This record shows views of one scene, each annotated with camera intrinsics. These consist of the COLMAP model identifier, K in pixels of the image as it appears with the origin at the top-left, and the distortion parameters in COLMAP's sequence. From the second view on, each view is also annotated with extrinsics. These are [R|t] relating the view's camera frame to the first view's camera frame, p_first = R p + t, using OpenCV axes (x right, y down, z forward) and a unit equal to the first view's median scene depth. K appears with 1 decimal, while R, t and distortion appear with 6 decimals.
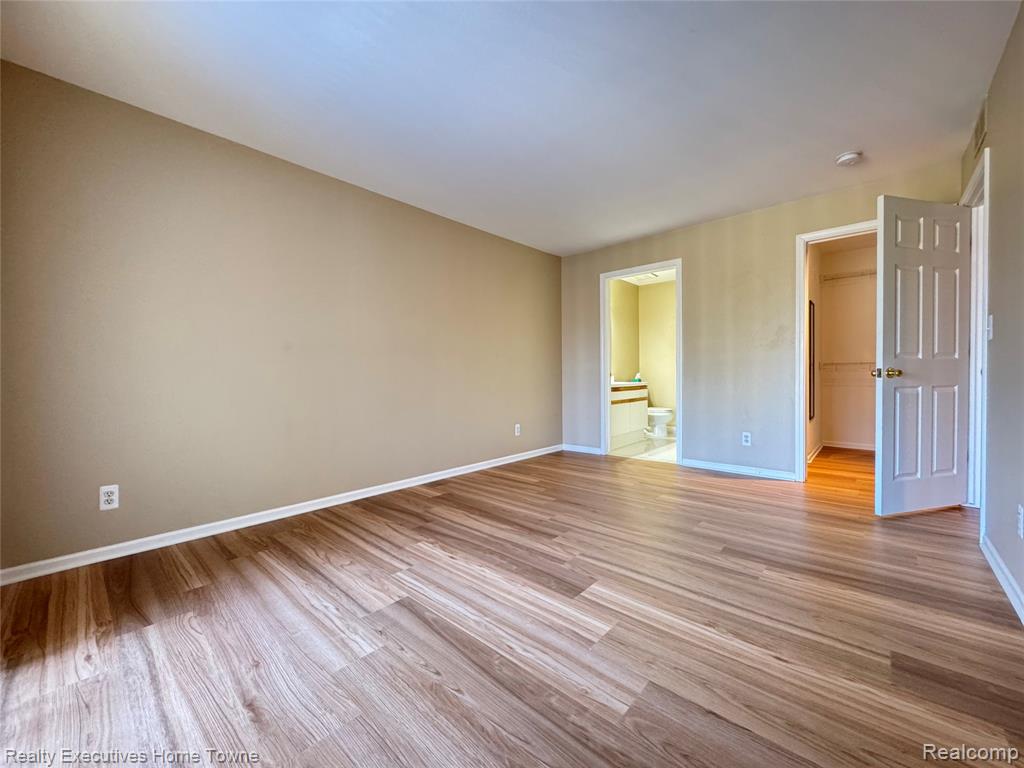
lens RADIAL K [[405.2, 0, 515.2], [0, 405.2, 383.8], [0, 0, 1]] dist [0.000771, -0.000024]
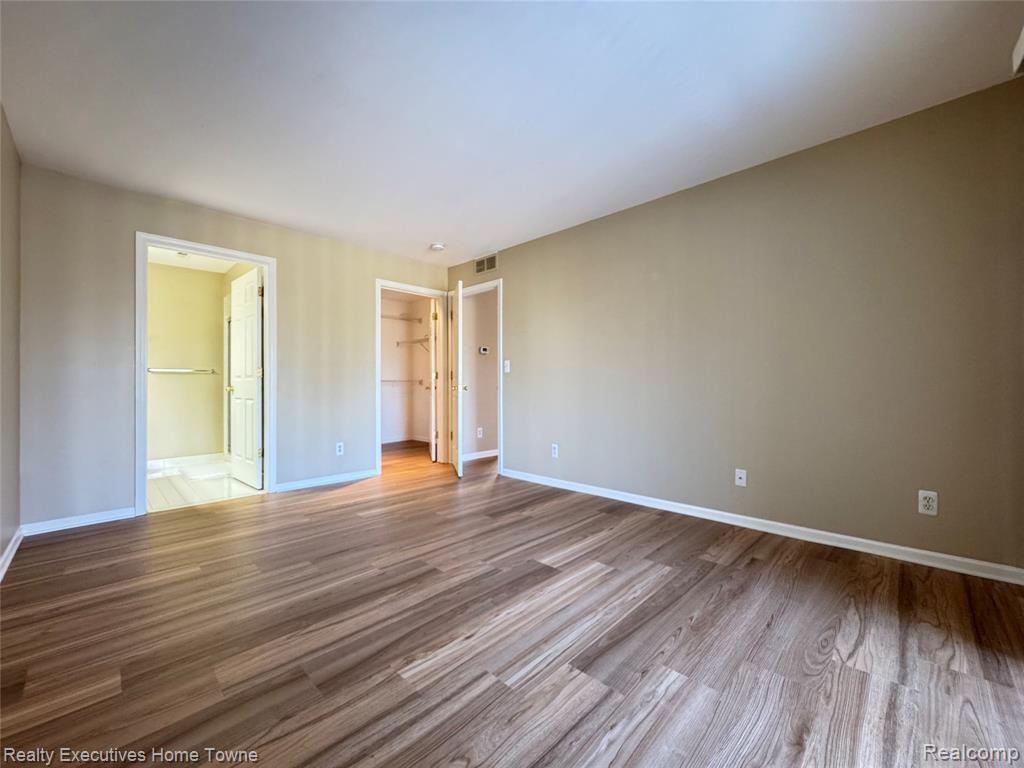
lens RADIAL K [[405.2, 0, 515.2], [0, 405.2, 383.8], [0, 0, 1]] dist [0.000771, -0.000024]
pose [[0.039140, 0.017443, 0.999081, -0.937887], [0.020348, 0.999626, -0.018250, -0.014447], [-0.999027, 0.021044, 0.038770, 0.923597]]
